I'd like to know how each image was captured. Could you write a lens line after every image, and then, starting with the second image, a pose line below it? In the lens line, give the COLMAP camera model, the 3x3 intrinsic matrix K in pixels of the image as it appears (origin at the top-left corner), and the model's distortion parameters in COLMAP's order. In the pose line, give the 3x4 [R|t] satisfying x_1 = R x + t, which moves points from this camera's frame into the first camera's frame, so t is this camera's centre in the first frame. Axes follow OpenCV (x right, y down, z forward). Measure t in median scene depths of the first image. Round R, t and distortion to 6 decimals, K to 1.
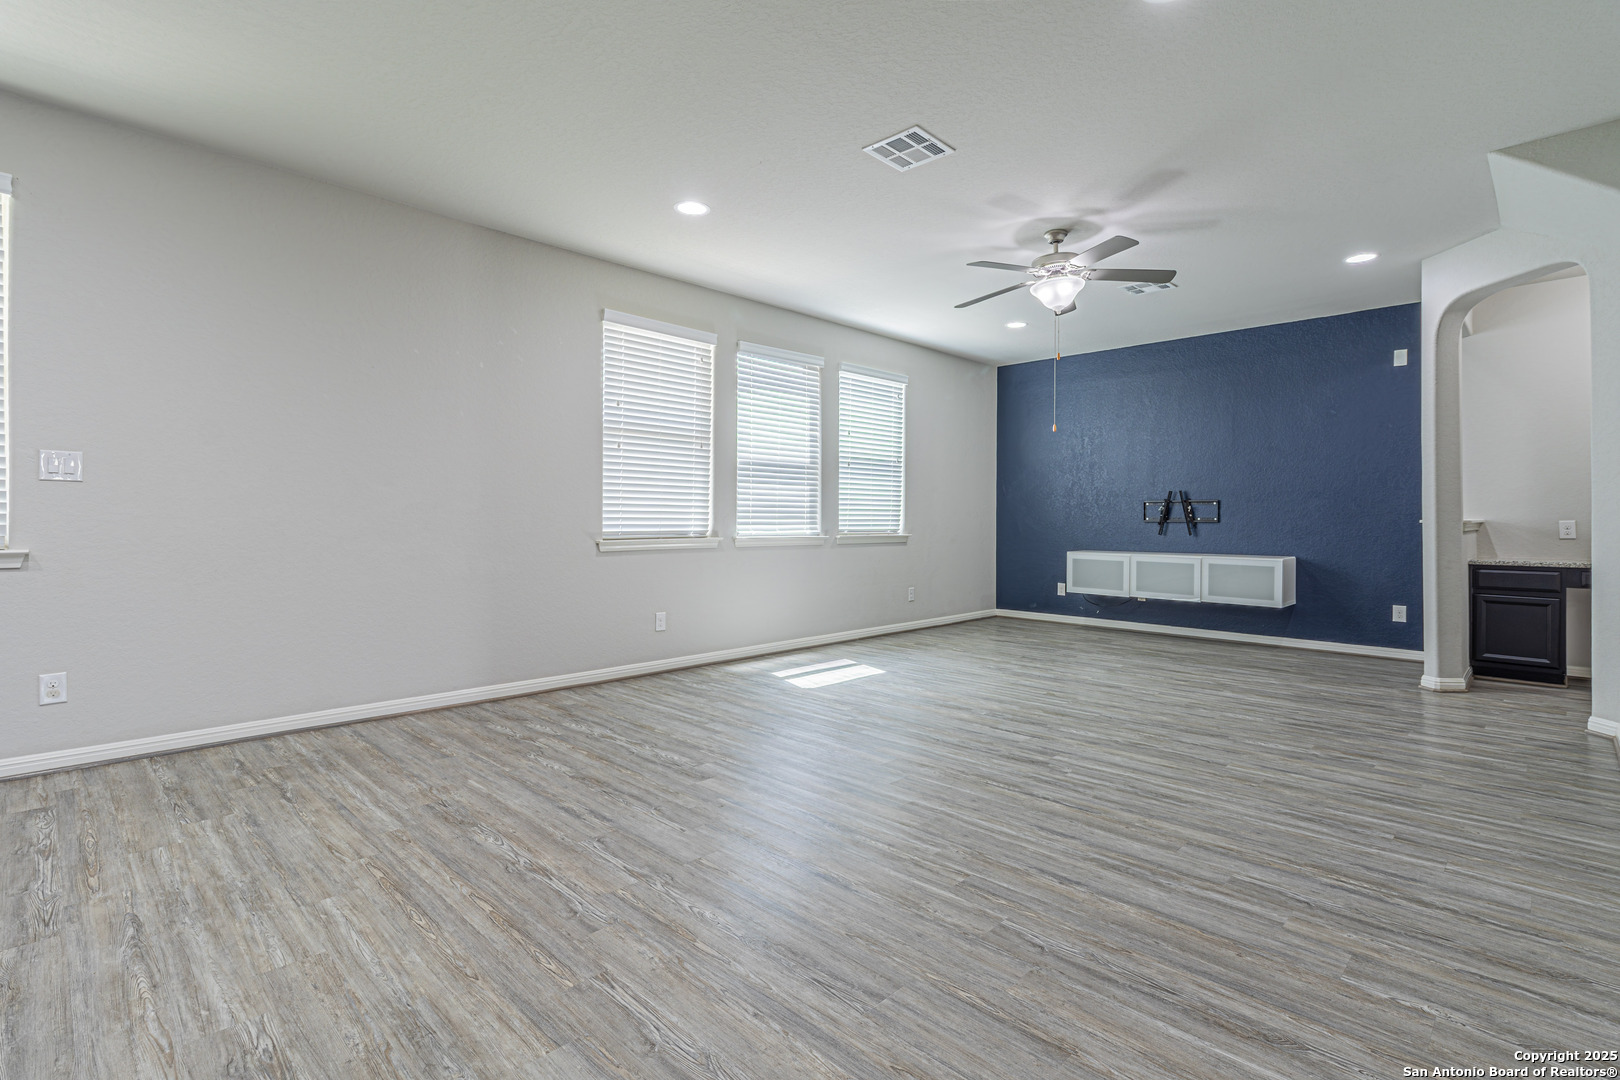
lens RADIAL K [[762.0, 0, 812.2], [0, 762.0, 514.7], [0, 0, 1]] dist [0.005248, 0.001060]
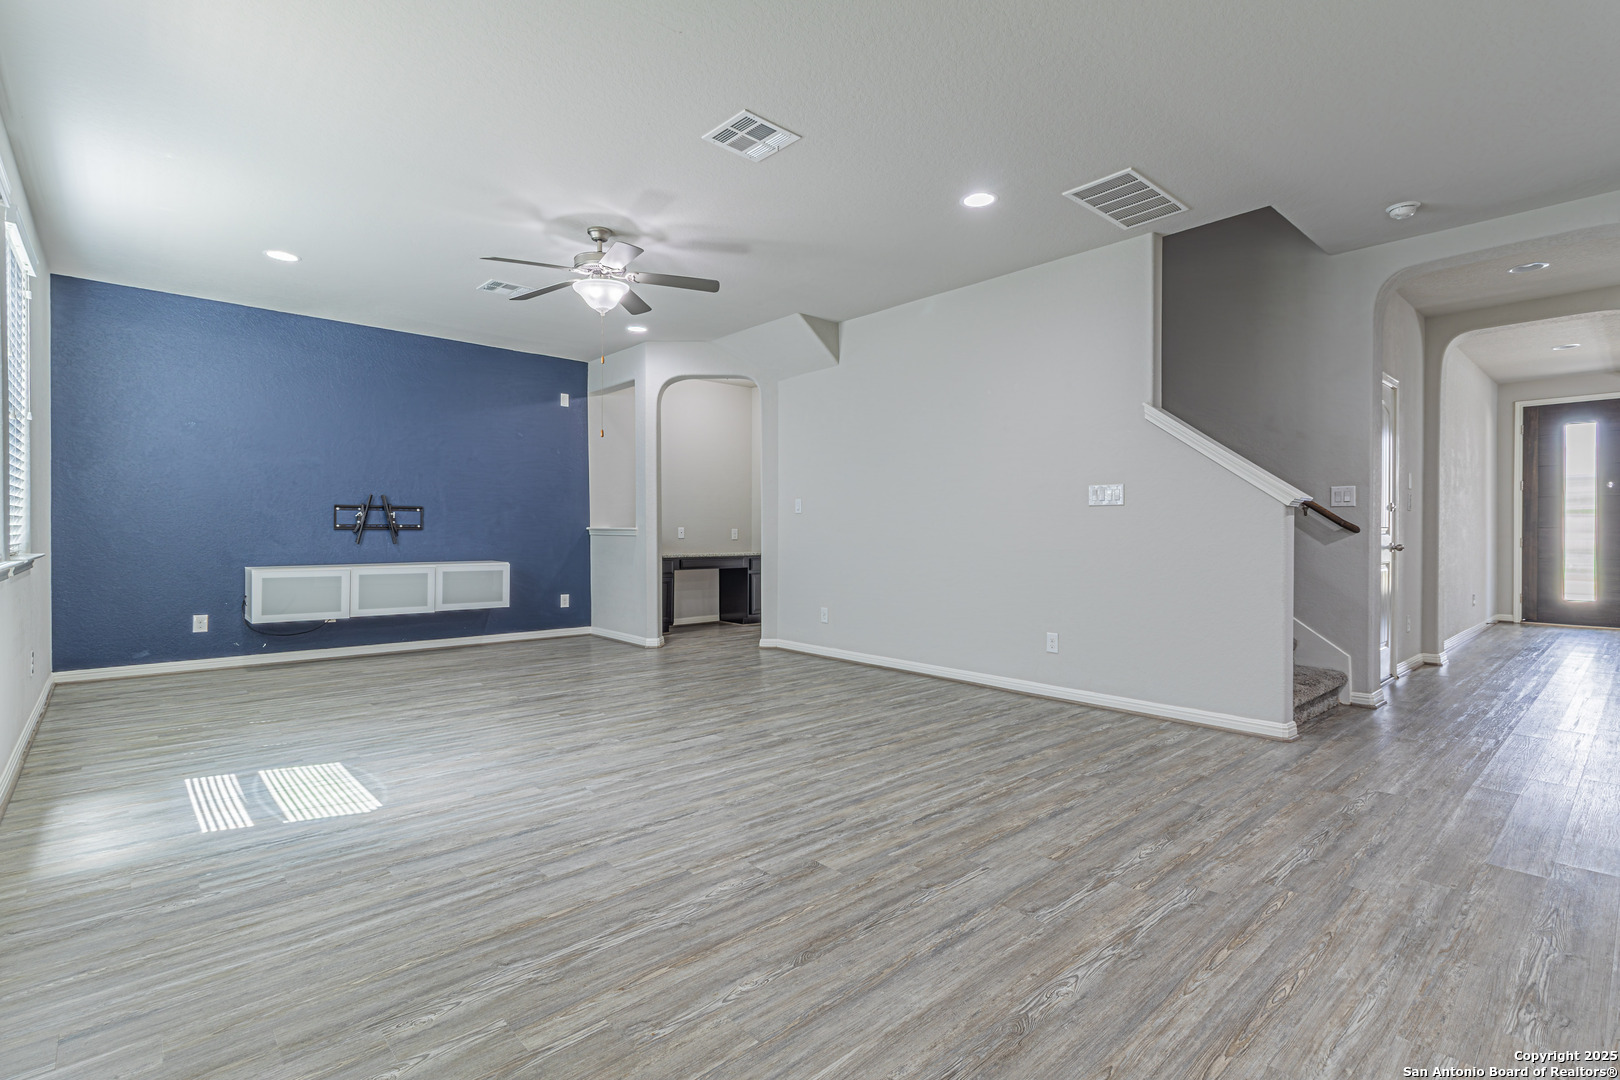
lens RADIAL K [[758.4, 0, 828.6], [0, 758.4, 530.6], [0, 0, 1]] dist [0.008655, -0.000025]
pose [[0.046400, -0.003989, 0.998915, -0.878095], [-0.010047, 0.999940, 0.004460, 0.003357], [-0.998872, -0.010243, 0.046357, 0.926498]]
